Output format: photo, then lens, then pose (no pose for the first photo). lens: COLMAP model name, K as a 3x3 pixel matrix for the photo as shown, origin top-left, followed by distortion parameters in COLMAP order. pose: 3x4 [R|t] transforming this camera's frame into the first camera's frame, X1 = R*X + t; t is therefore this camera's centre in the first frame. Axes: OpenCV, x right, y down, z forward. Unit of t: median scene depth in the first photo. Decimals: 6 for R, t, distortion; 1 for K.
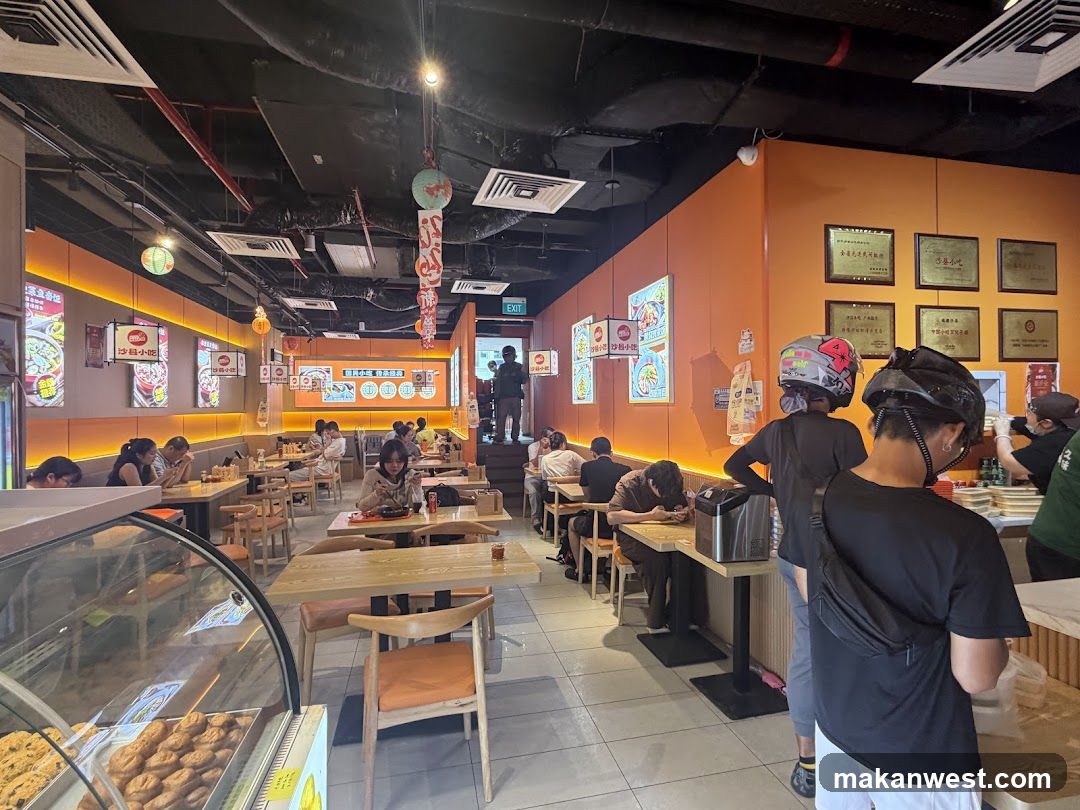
lens RADIAL K [[517.3, 0, 540.8], [0, 517.3, 404.5], [0, 0, 1]] dist [0.003176, -0.000256]
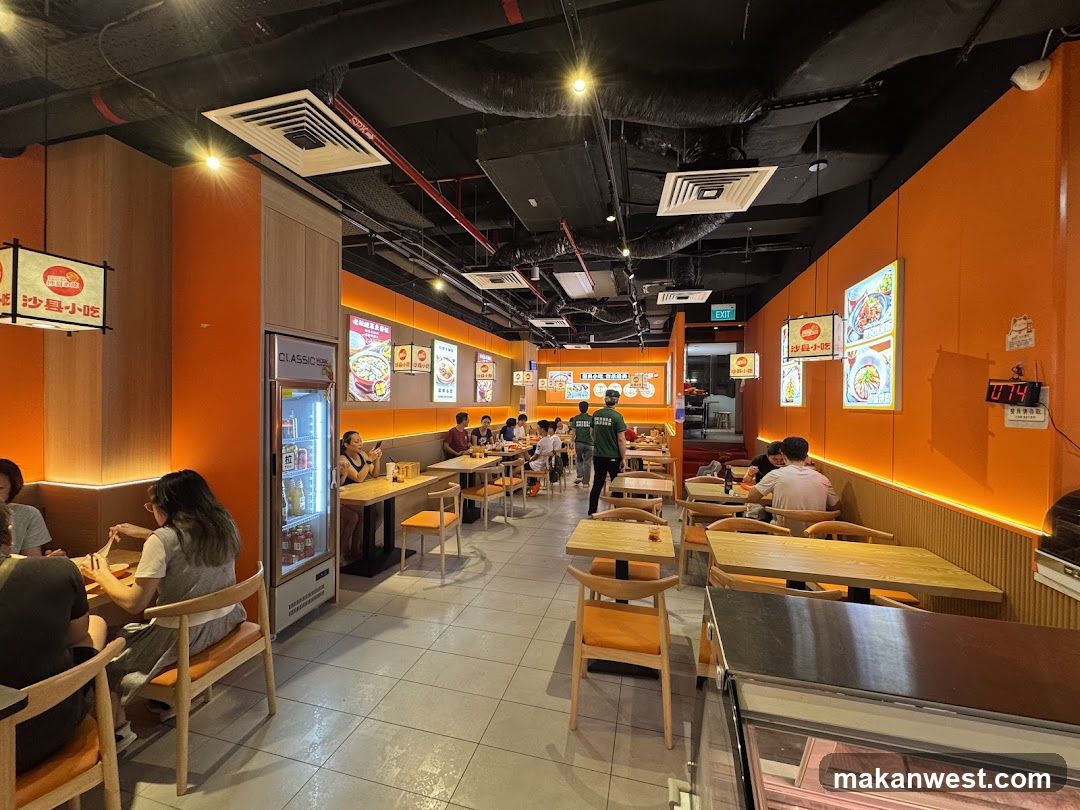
lens RADIAL K [[427.7, 0, 540.0], [0, 427.7, 405.6], [0, 0, 1]] dist [-0.002194, 0.000807]
pose [[0.888039, 0.022311, -0.459226, 0.045946], [-0.017647, 0.999740, 0.014446, -0.009810], [0.459429, -0.004725, 0.888202, 0.093436]]
